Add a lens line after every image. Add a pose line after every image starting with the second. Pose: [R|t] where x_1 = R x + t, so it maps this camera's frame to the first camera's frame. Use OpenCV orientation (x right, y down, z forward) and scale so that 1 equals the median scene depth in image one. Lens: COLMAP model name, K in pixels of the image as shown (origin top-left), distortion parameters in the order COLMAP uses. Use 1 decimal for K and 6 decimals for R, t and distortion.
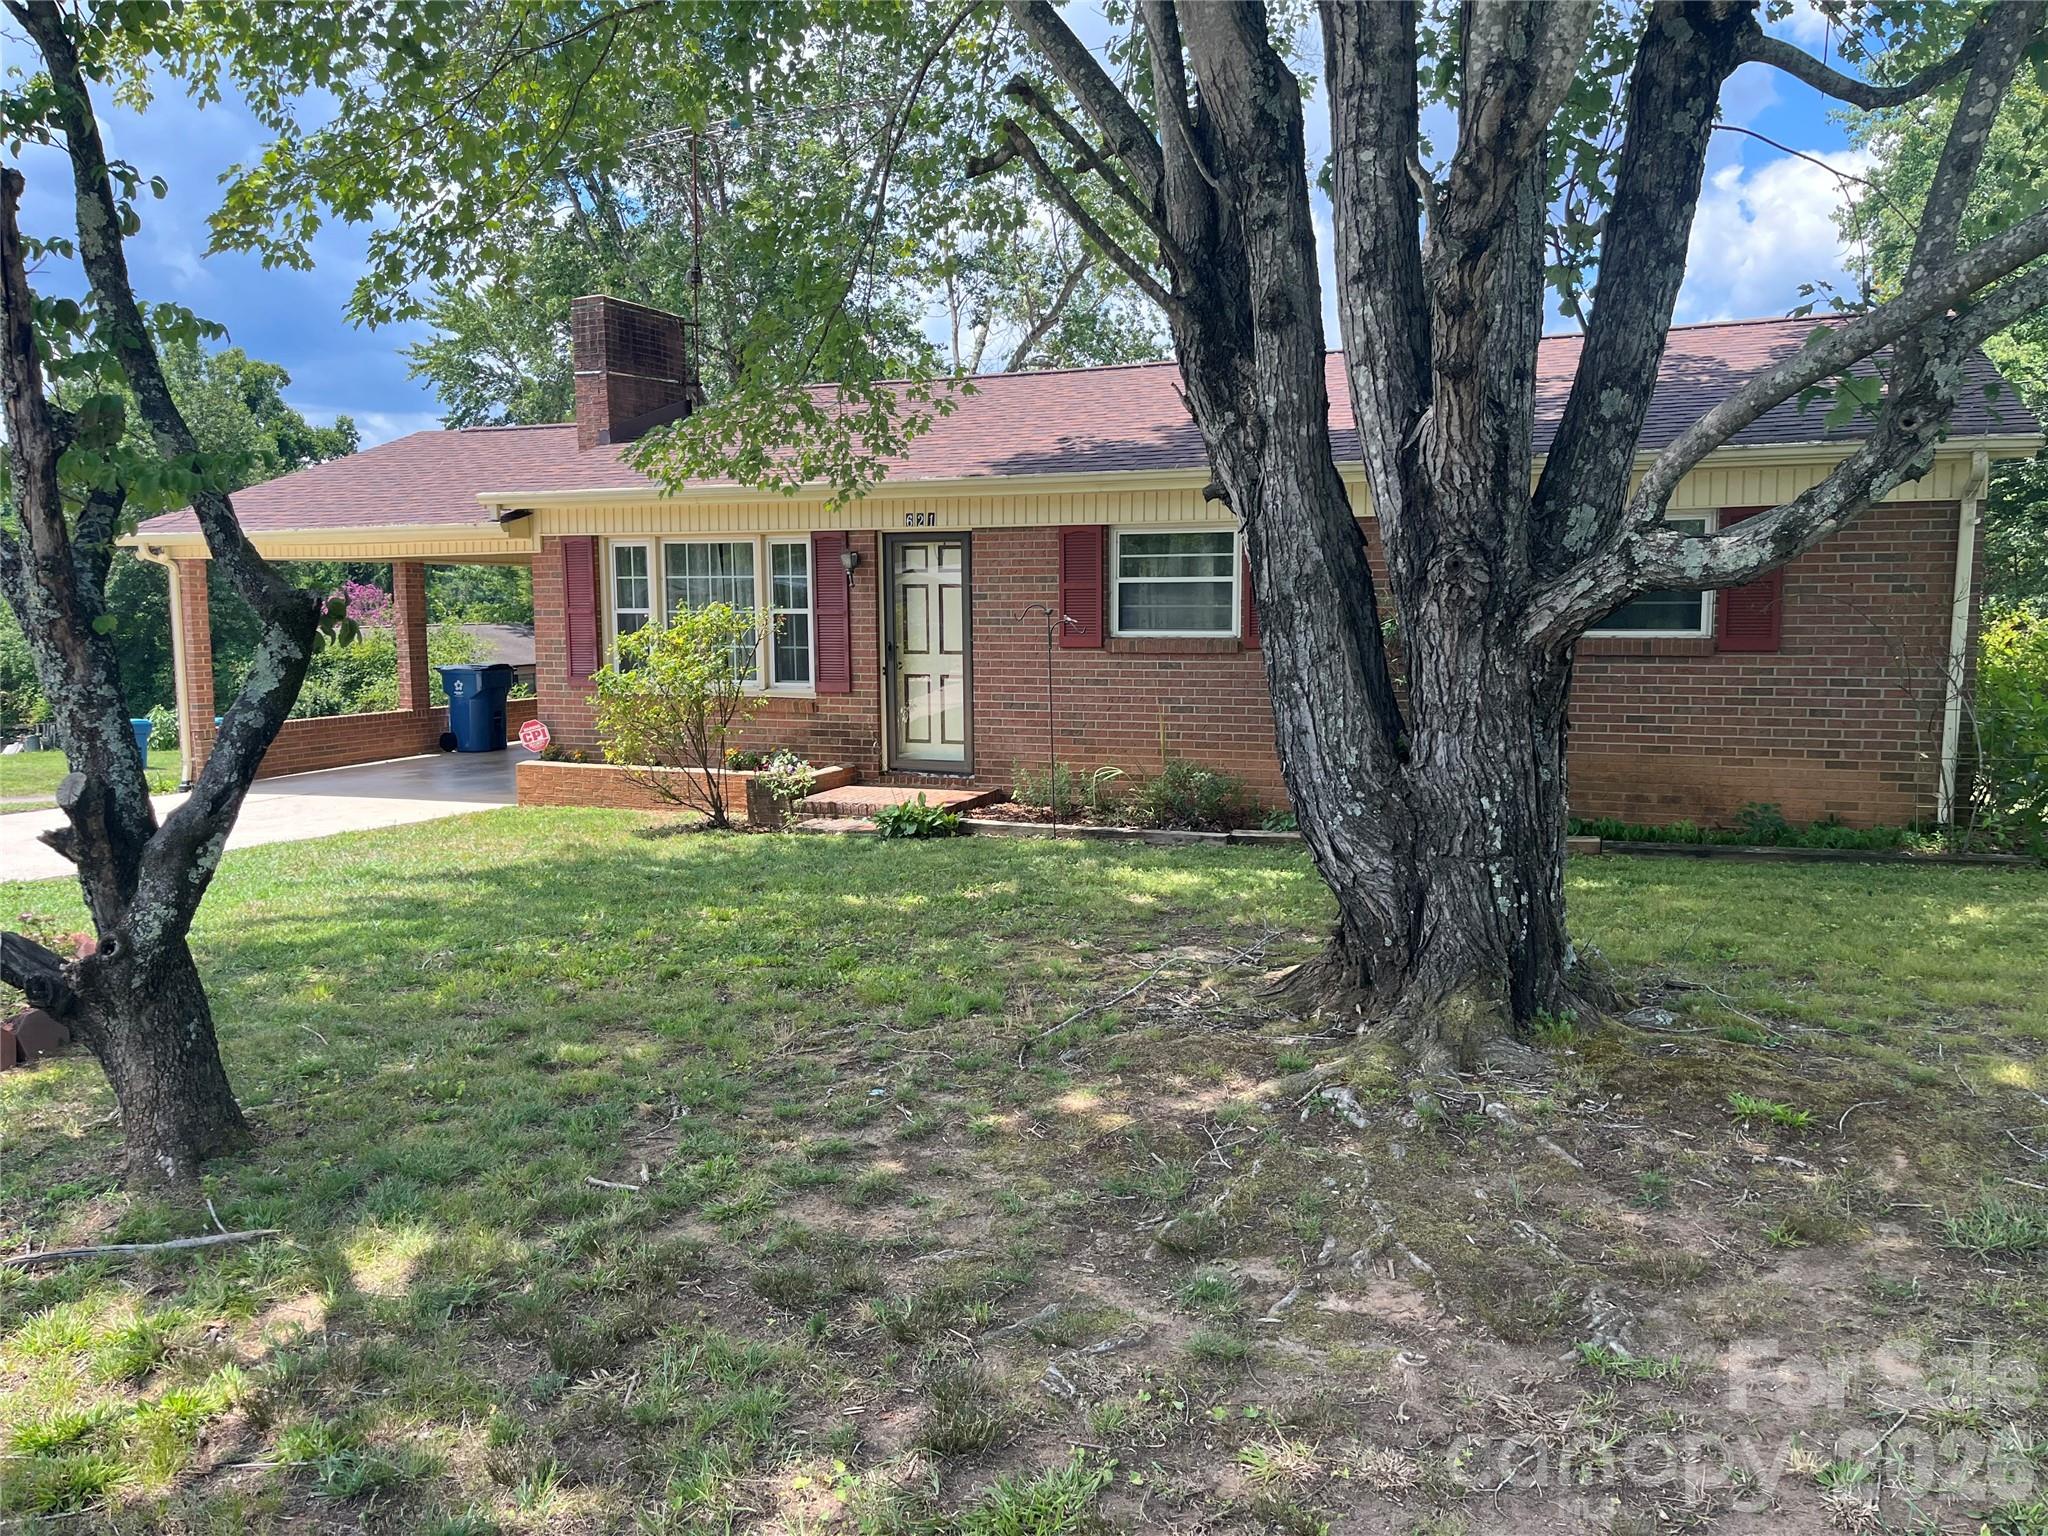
lens RADIAL K [[1625.1, 0, 1024.0], [0, 1625.1, 768.0], [0, 0, 1]] dist [0.073289, -0.133068]
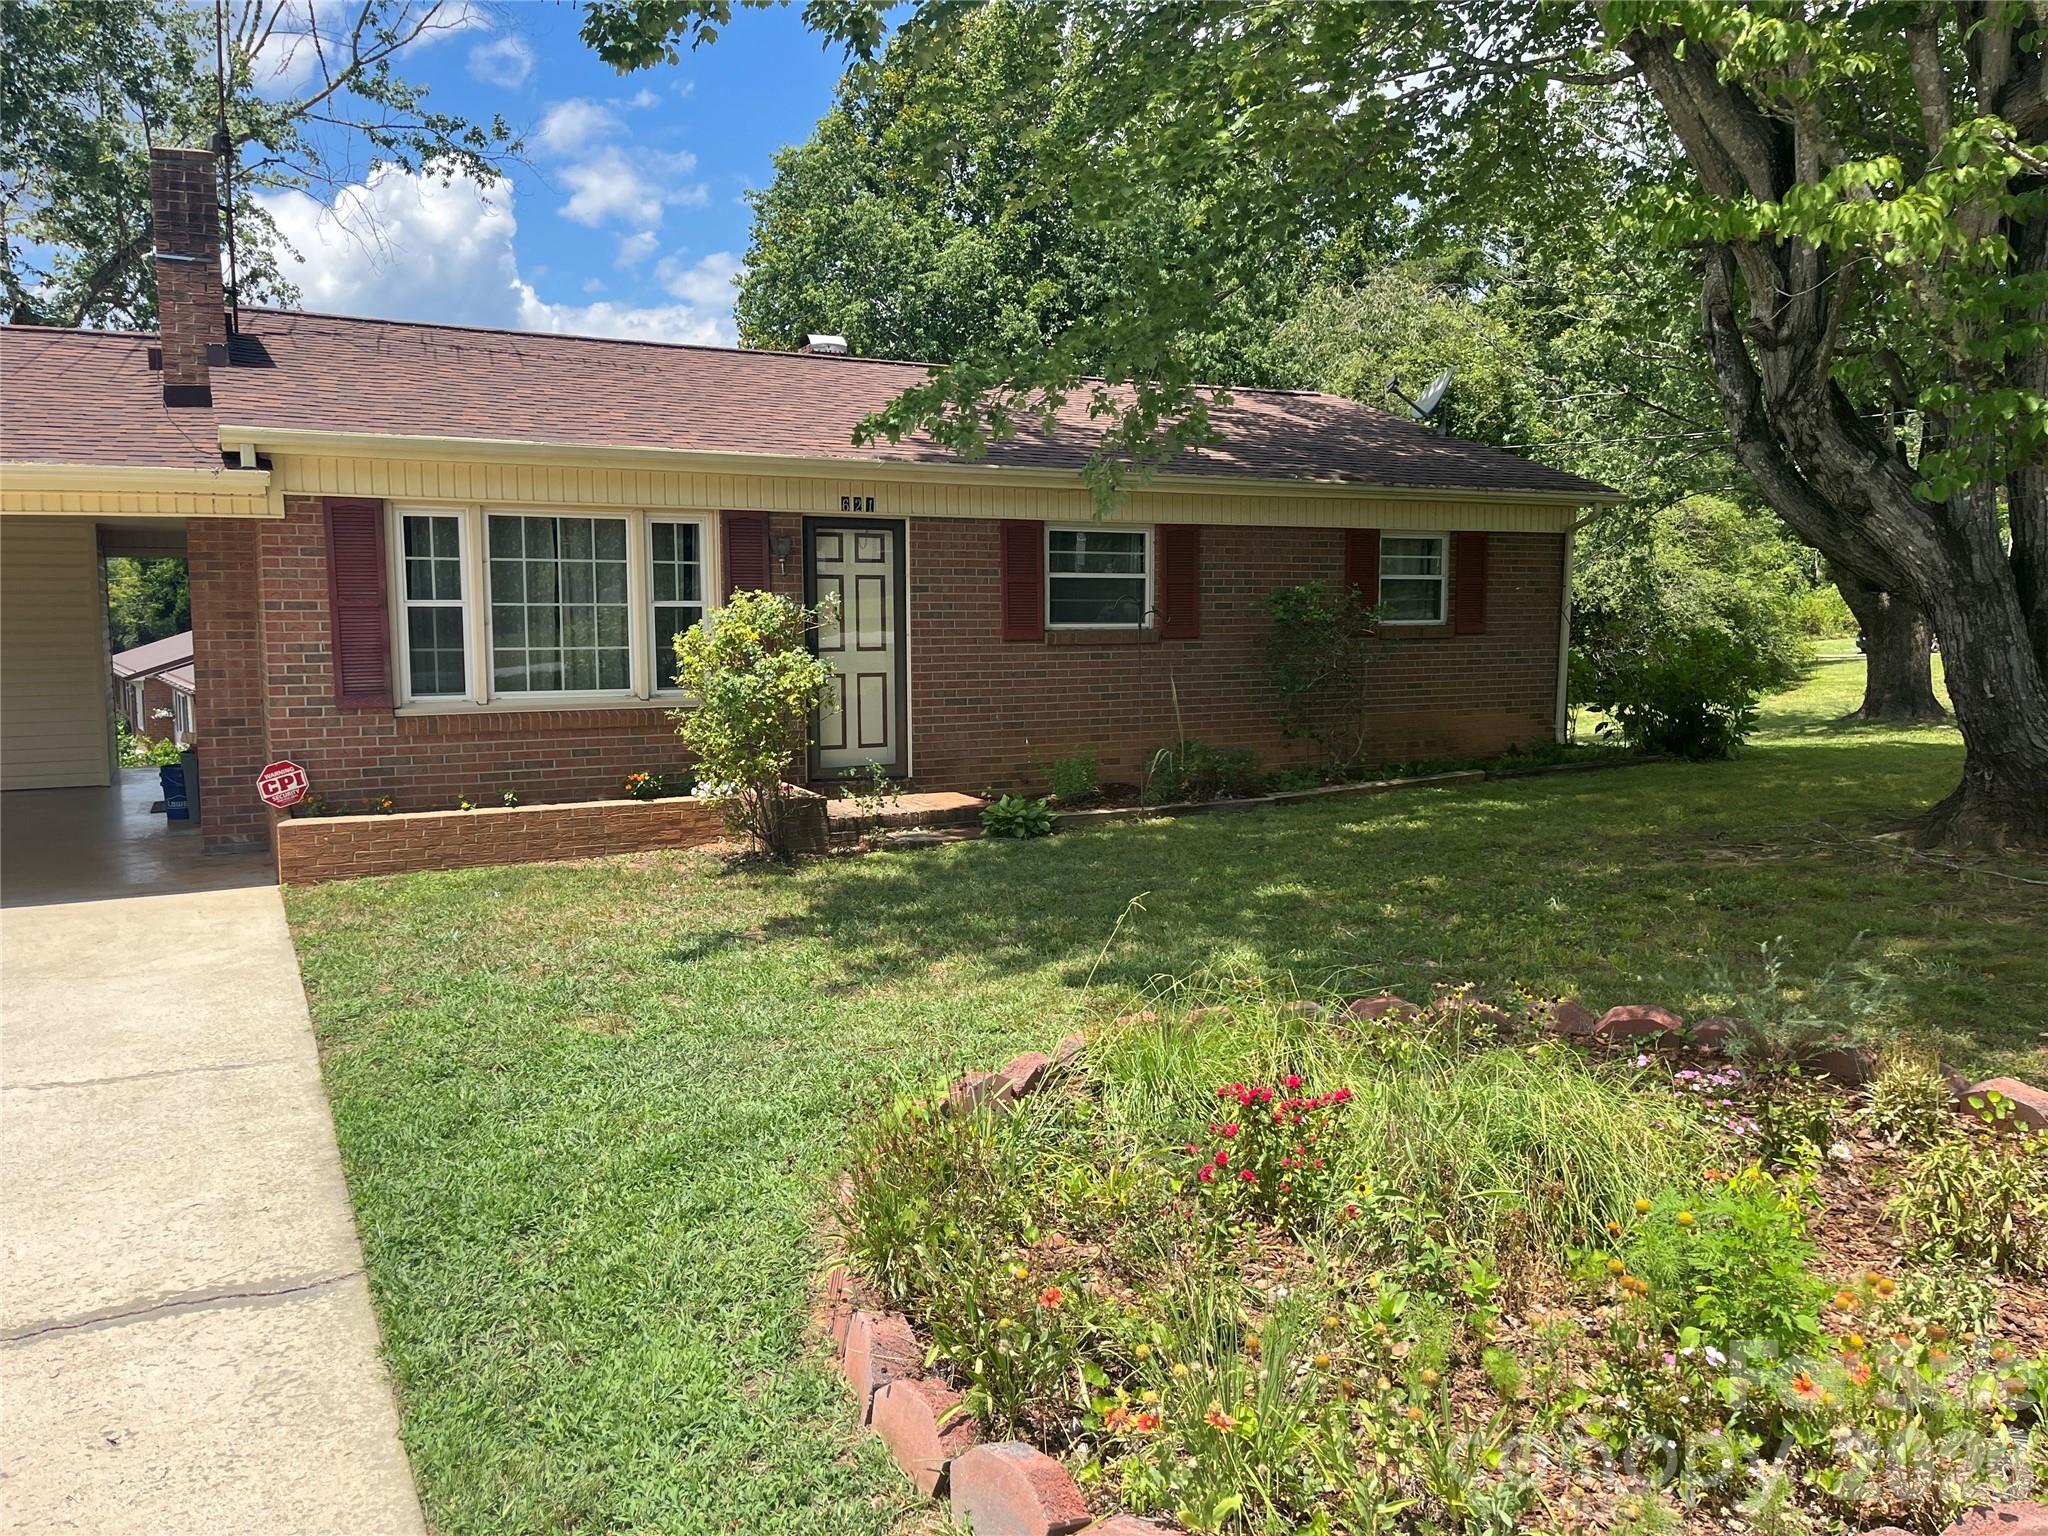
lens RADIAL K [[1625.1, 0, 1024.0], [0, 1625.1, 768.0], [0, 0, 1]] dist [0.073289, -0.133068]
pose [[0.608916, -0.078234, 0.789367, -0.746265], [0.076251, 0.996289, 0.039922, -0.034223], [-0.789561, 0.035880, 0.612622, 0.370036]]
